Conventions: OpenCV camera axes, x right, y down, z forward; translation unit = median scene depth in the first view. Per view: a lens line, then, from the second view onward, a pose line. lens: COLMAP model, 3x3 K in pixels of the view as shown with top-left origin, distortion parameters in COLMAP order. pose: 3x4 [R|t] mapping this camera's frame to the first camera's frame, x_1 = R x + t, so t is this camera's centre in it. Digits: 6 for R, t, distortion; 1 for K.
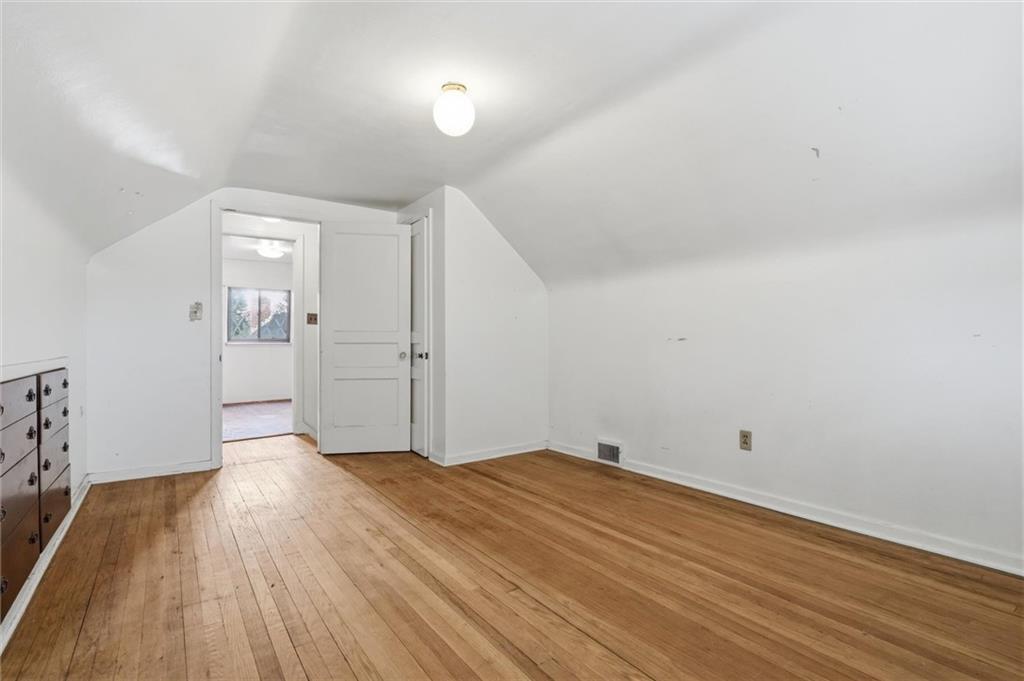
lens RADIAL K [[469.9, 0, 509.9], [0, 469.9, 340.0], [0, 0, 1]] dist [0.002935, -0.001536]
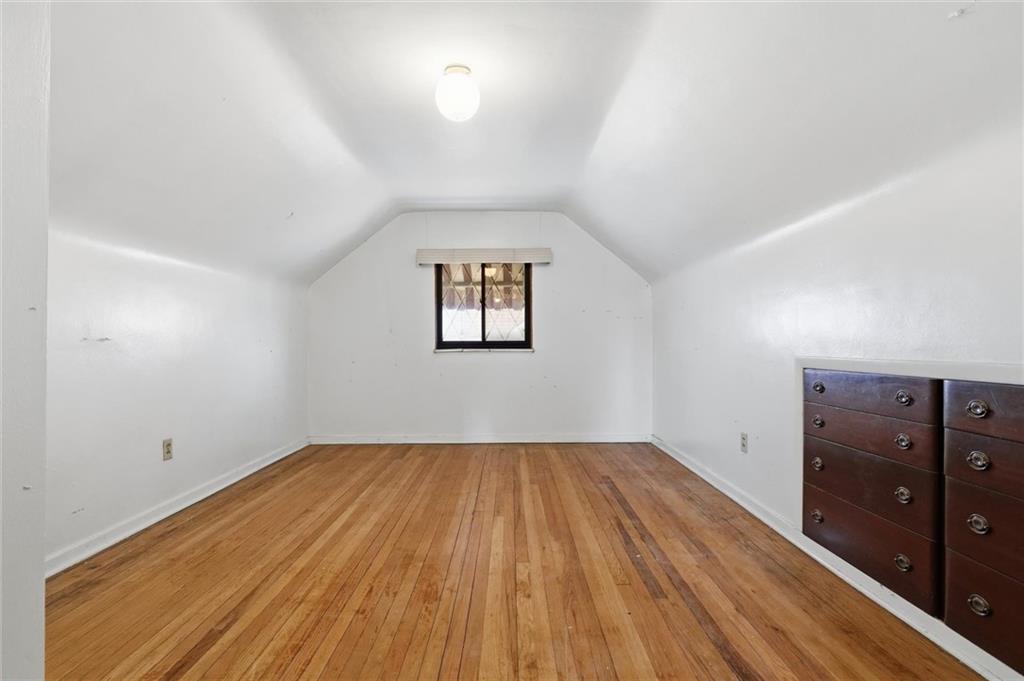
lens RADIAL K [[469.9, 0, 511.1], [0, 469.9, 343.1], [0, 0, 1]] dist [0.002935, -0.001536]
pose [[-0.804152, 0.007875, 0.594371, -0.661249], [0.004503, 0.999964, -0.007157, 0.012962], [-0.594406, -0.003079, -0.804159, 1.477031]]
